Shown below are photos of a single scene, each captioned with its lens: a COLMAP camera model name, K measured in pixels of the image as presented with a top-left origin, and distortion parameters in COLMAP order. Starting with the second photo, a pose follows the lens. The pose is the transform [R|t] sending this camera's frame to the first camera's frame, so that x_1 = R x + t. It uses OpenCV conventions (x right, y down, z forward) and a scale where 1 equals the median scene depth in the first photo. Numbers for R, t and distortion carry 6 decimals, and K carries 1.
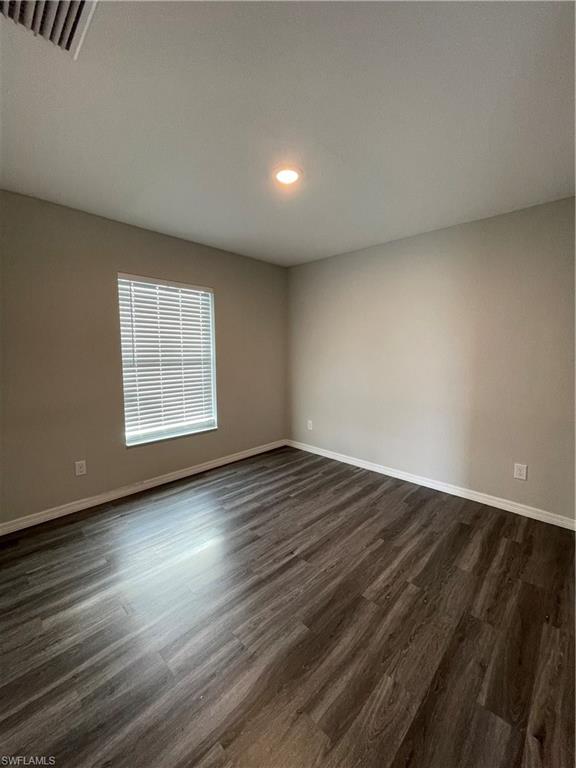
lens RADIAL K [[308.0, 0, 284.7], [0, 308.0, 382.1], [0, 0, 1]] dist [0.001542, -0.000059]
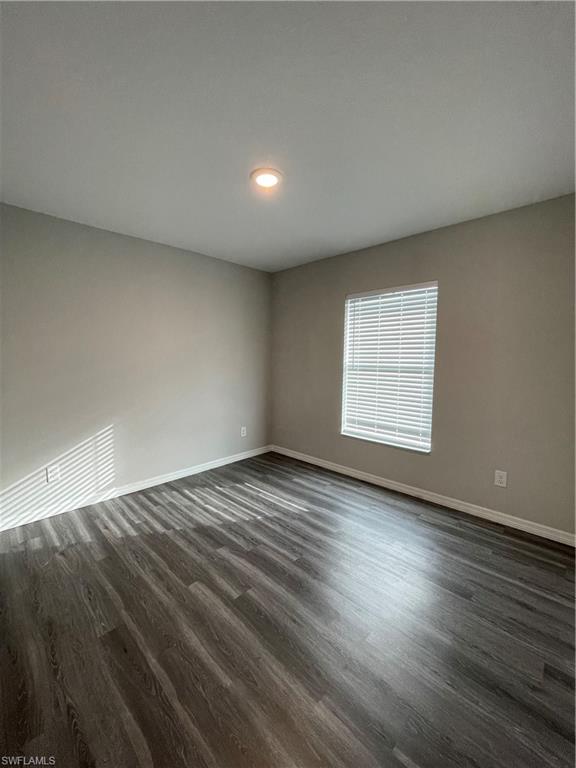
lens RADIAL K [[308.0, 0, 287.8], [0, 308.0, 383.7], [0, 0, 1]] dist [0.001542, -0.000059]
pose [[0.019356, 0.086162, -0.996093, 0.646226], [-0.102320, 0.991220, 0.083752, -0.069214], [0.994563, 0.100299, 0.028002, 0.676065]]
